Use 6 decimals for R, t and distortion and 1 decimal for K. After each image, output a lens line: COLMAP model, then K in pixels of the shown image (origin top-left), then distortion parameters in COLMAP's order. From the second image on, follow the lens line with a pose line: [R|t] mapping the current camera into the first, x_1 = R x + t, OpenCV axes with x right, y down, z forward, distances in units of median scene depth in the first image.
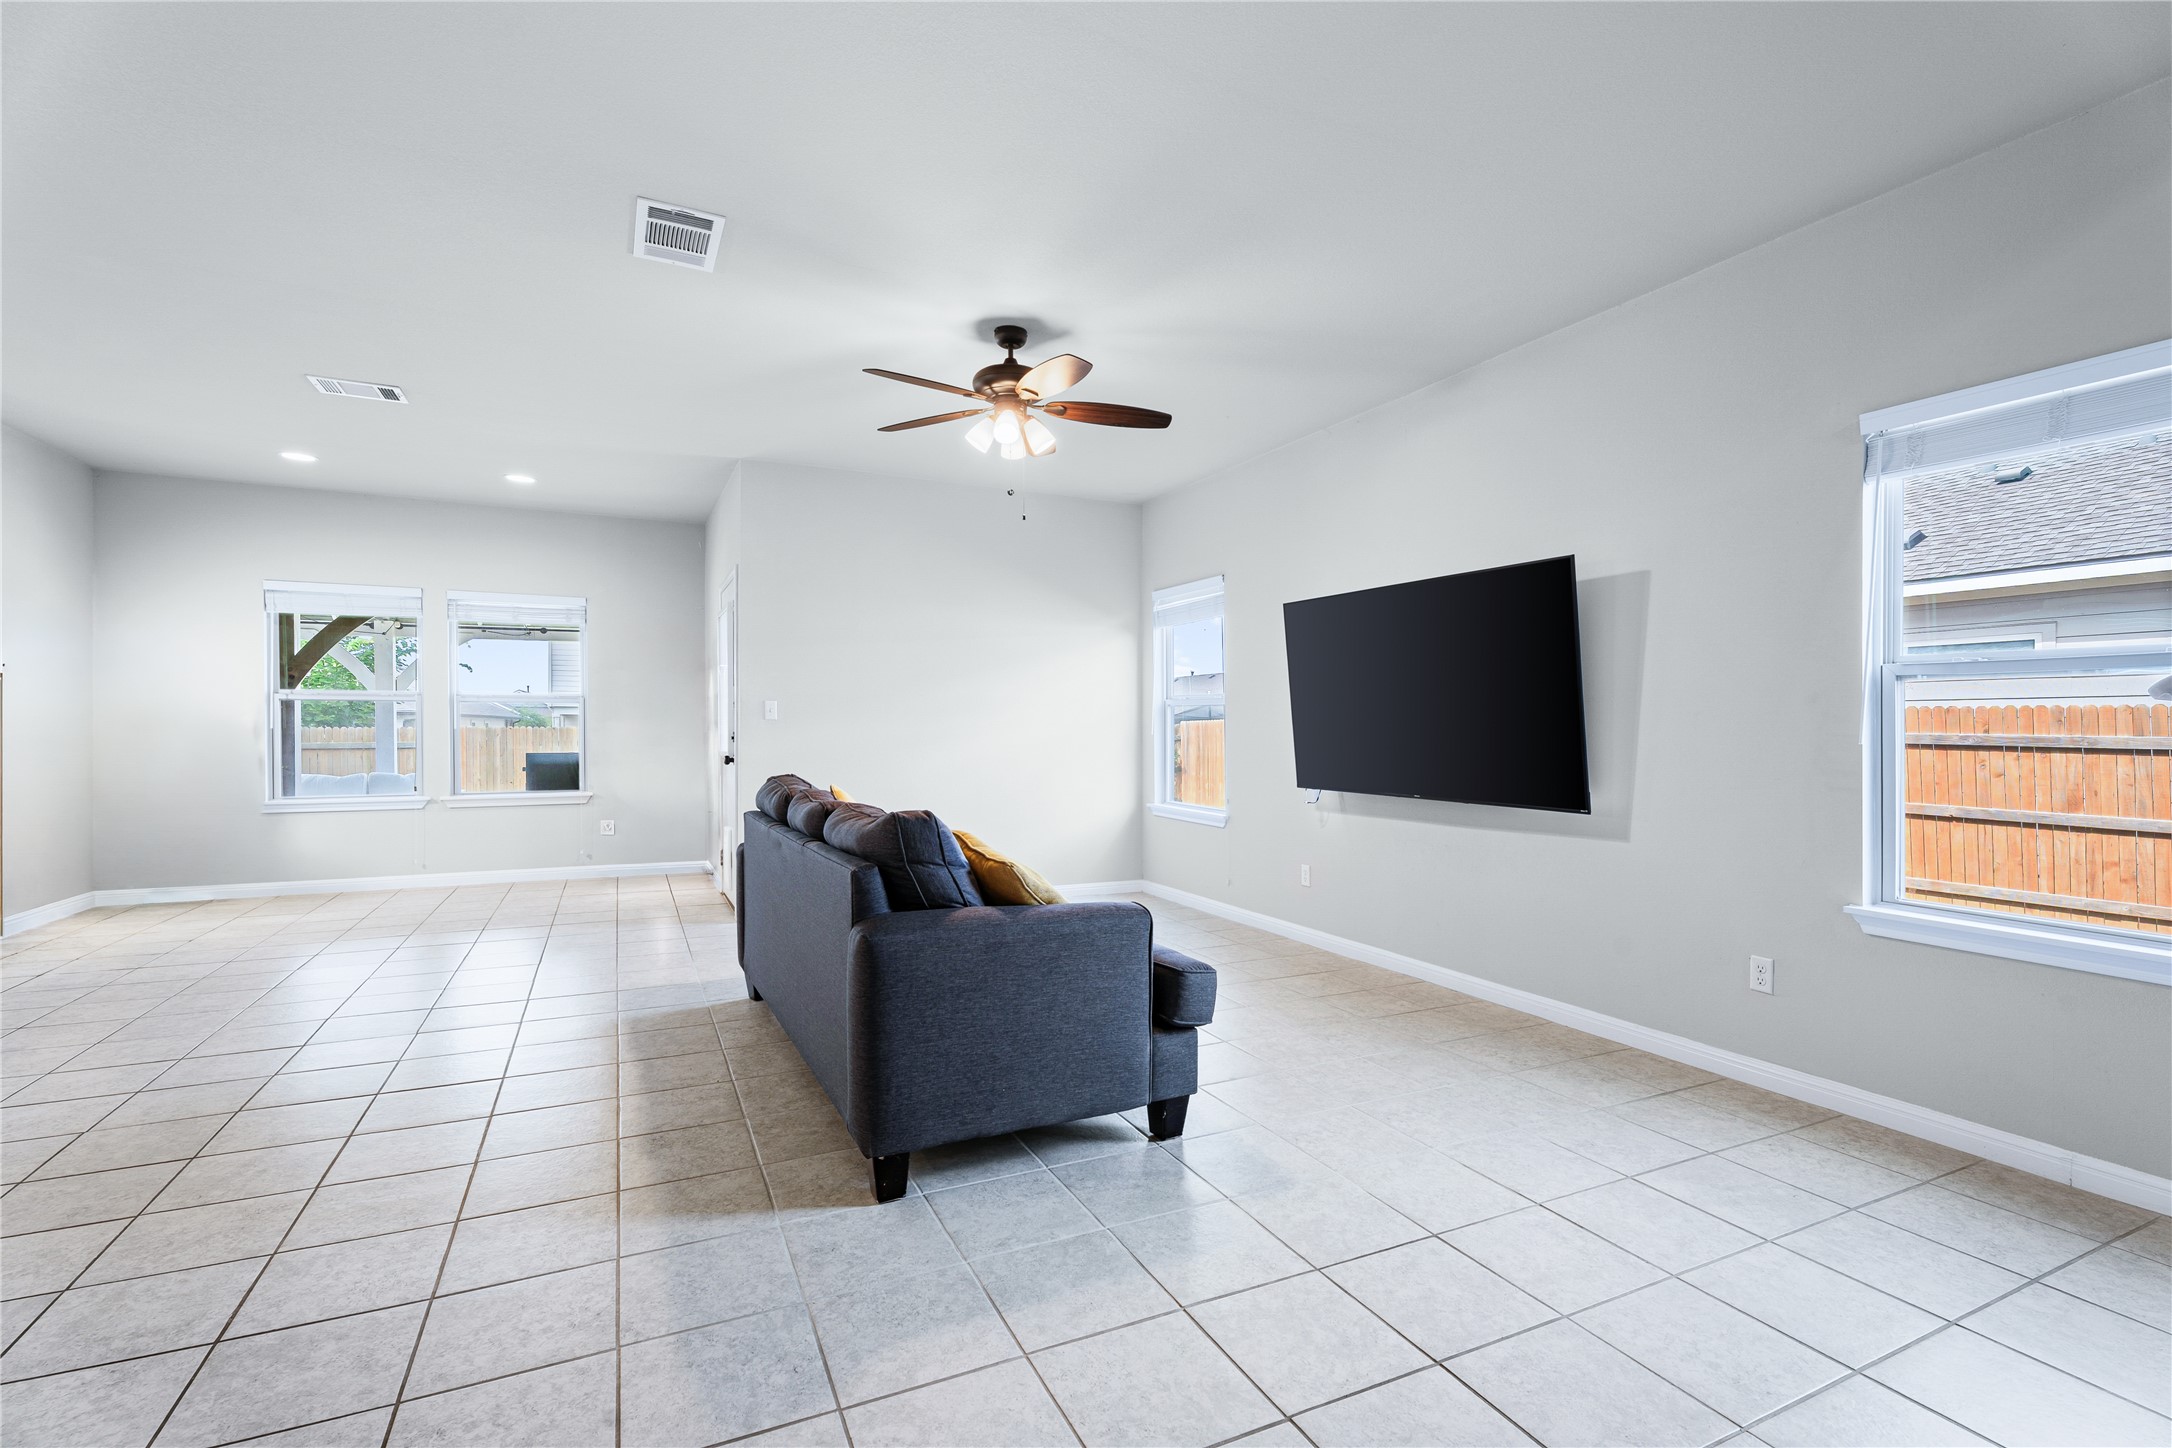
lens RADIAL K [[971.2, 0, 1086.0], [0, 971.2, 724.0], [0, 0, 1]] dist [0.003037, 0.000050]
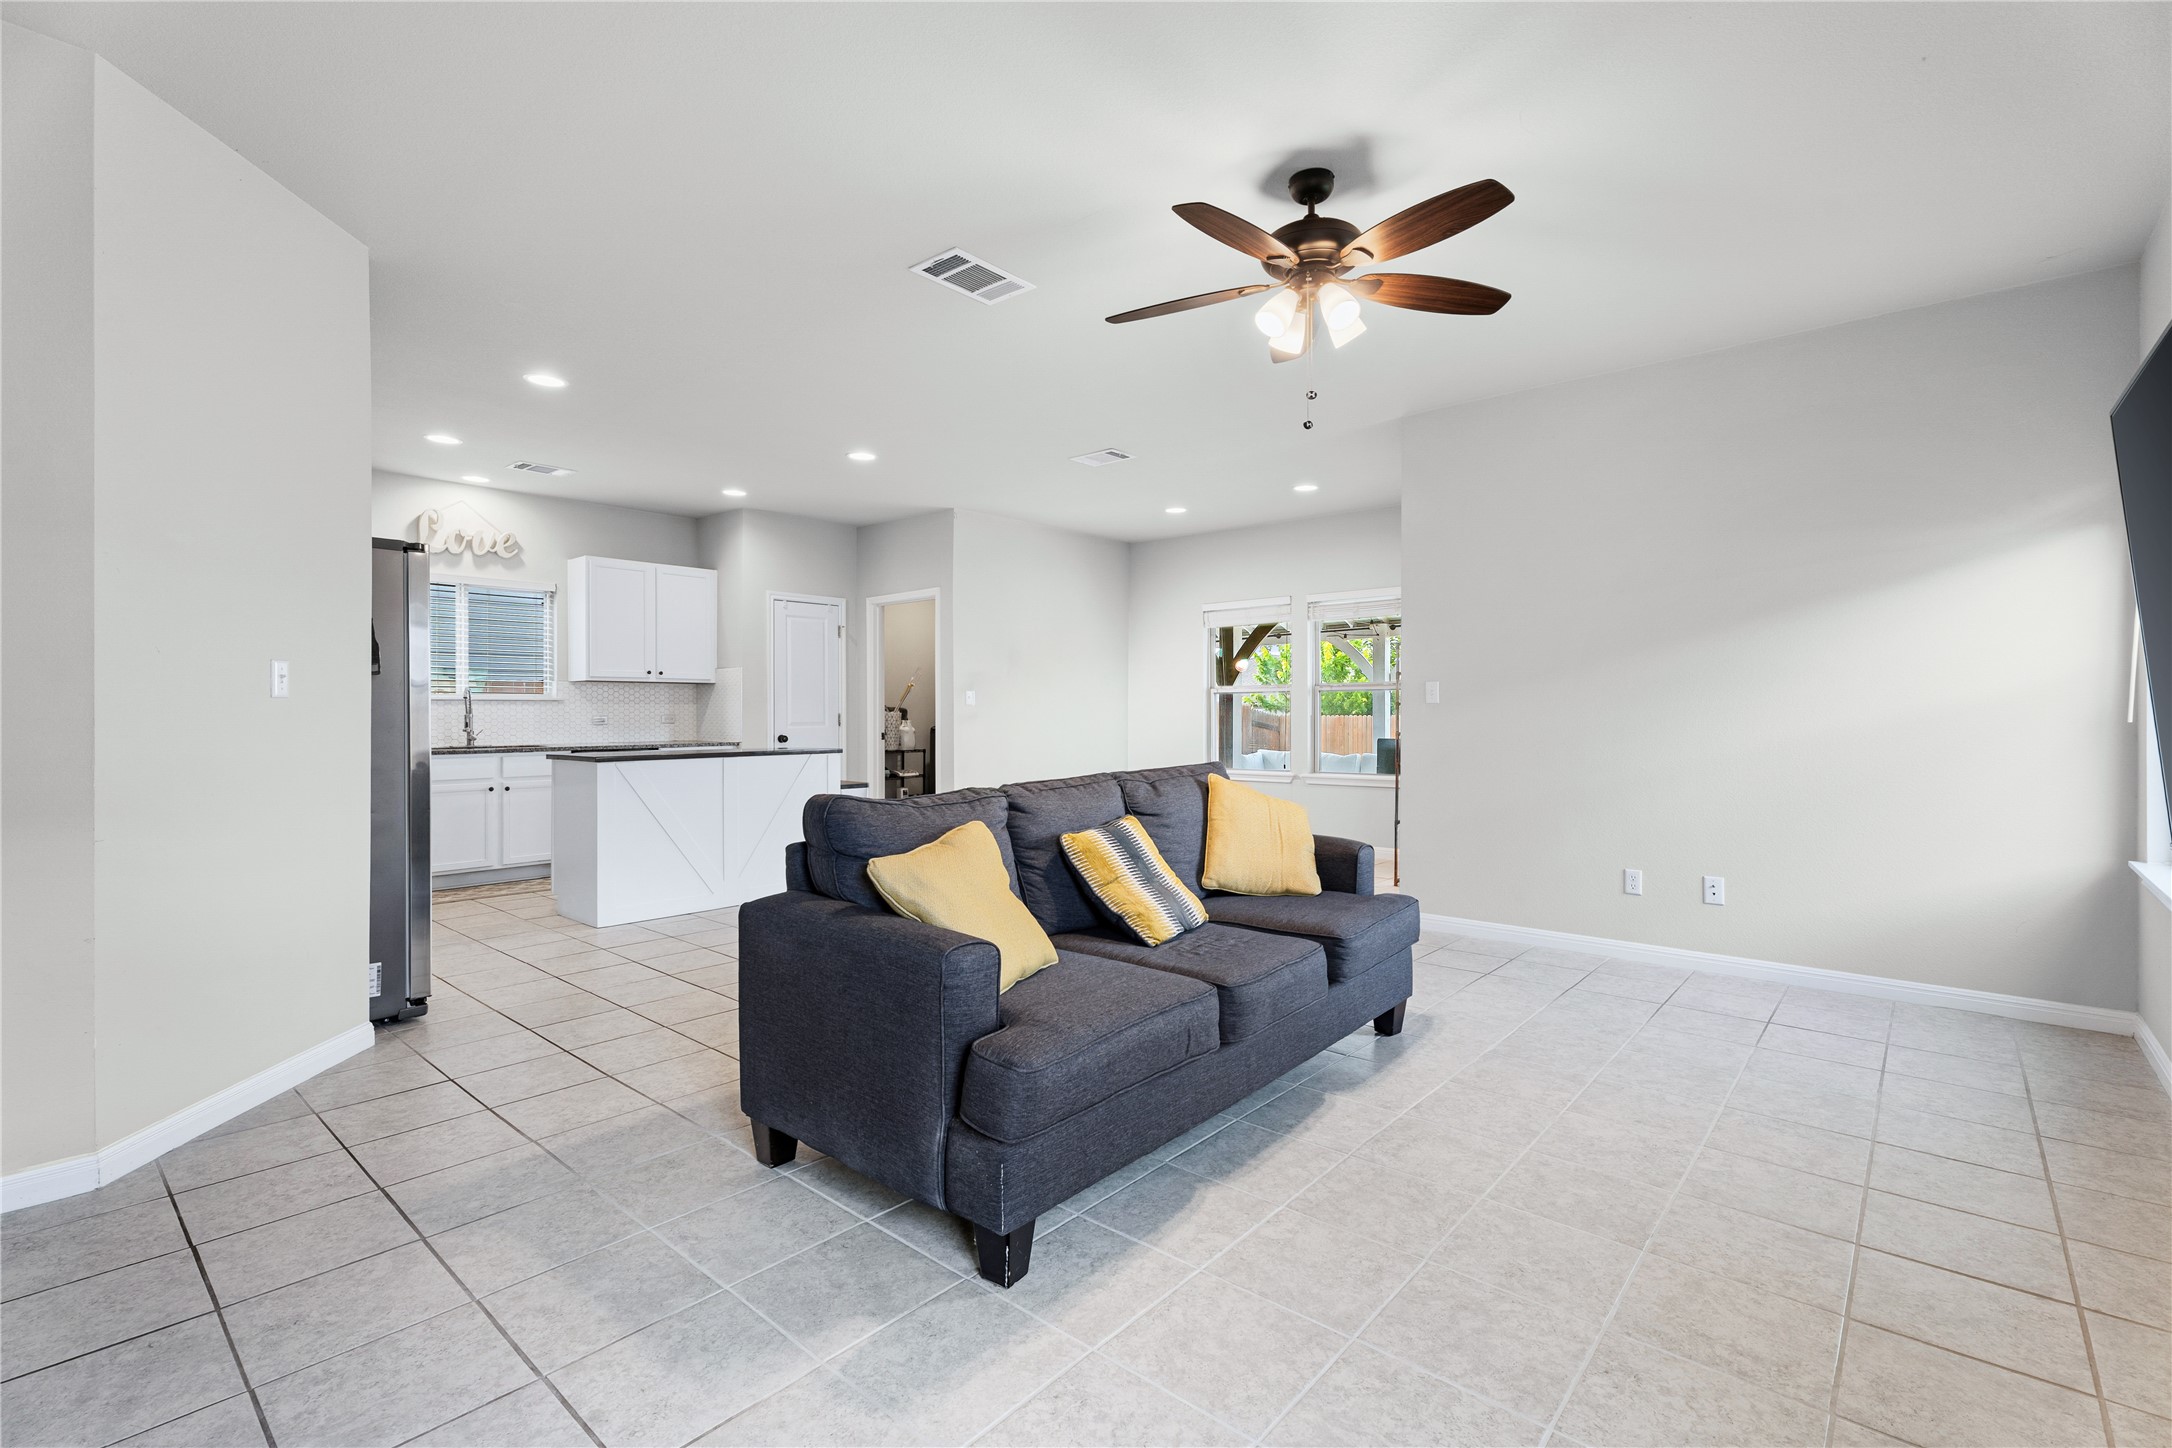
lens RADIAL K [[971.2, 0, 1086.0], [0, 971.2, 724.0], [0, 0, 1]] dist [0.003037, 0.000050]
pose [[0.394601, 0.005270, -0.918838, 0.540227], [0.007840, 0.999928, 0.009102, 0.004471], [0.918819, -0.010796, 0.394531, 0.546606]]
